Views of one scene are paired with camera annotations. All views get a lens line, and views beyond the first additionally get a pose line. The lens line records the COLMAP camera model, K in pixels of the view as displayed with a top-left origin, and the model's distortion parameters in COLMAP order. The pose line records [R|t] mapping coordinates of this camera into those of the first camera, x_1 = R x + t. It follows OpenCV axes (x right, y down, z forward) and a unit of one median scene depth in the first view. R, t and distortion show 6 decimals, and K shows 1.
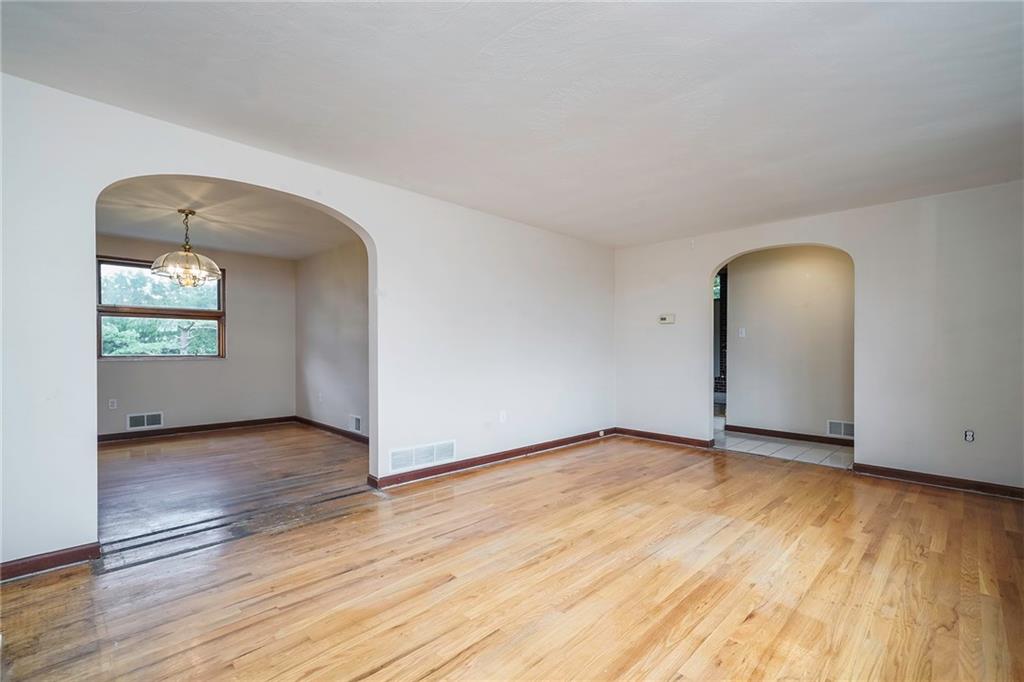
lens RADIAL K [[471.1, 0, 512.0], [0, 471.1, 341.0], [0, 0, 1]] dist [0.001922, 0.000463]
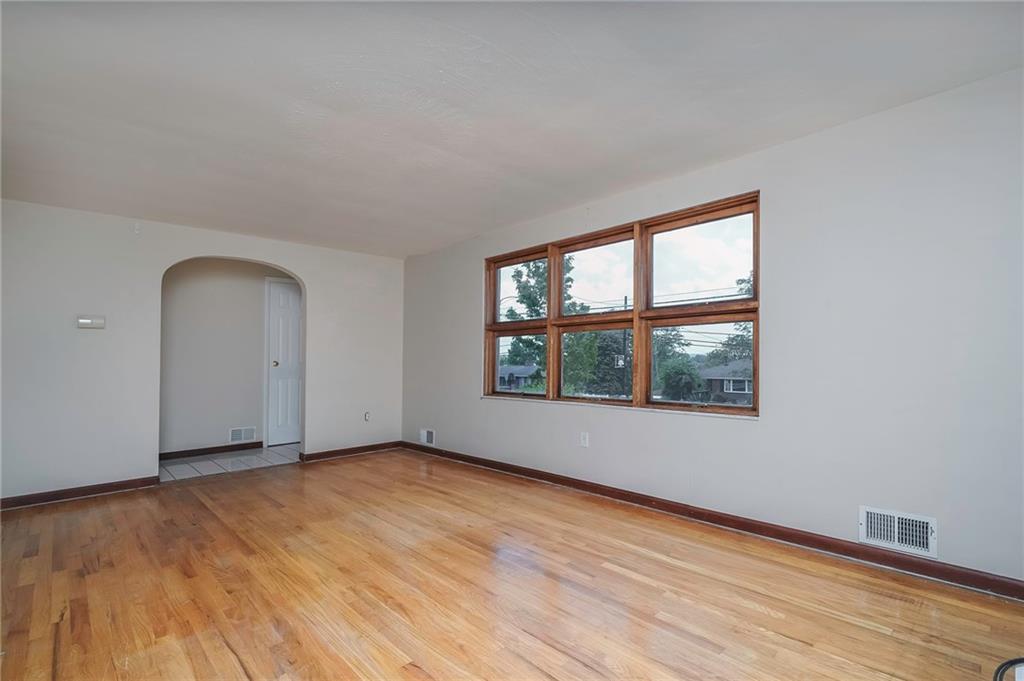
lens RADIAL K [[470.4, 0, 511.0], [0, 470.4, 368.0], [0, 0, 1]] dist [0.000206, 0.000004]
pose [[0.033644, -0.032258, 0.998913, -0.658758], [0.002254, 0.999479, 0.032201, -0.001818], [-0.999431, 0.001169, 0.033699, 0.618497]]
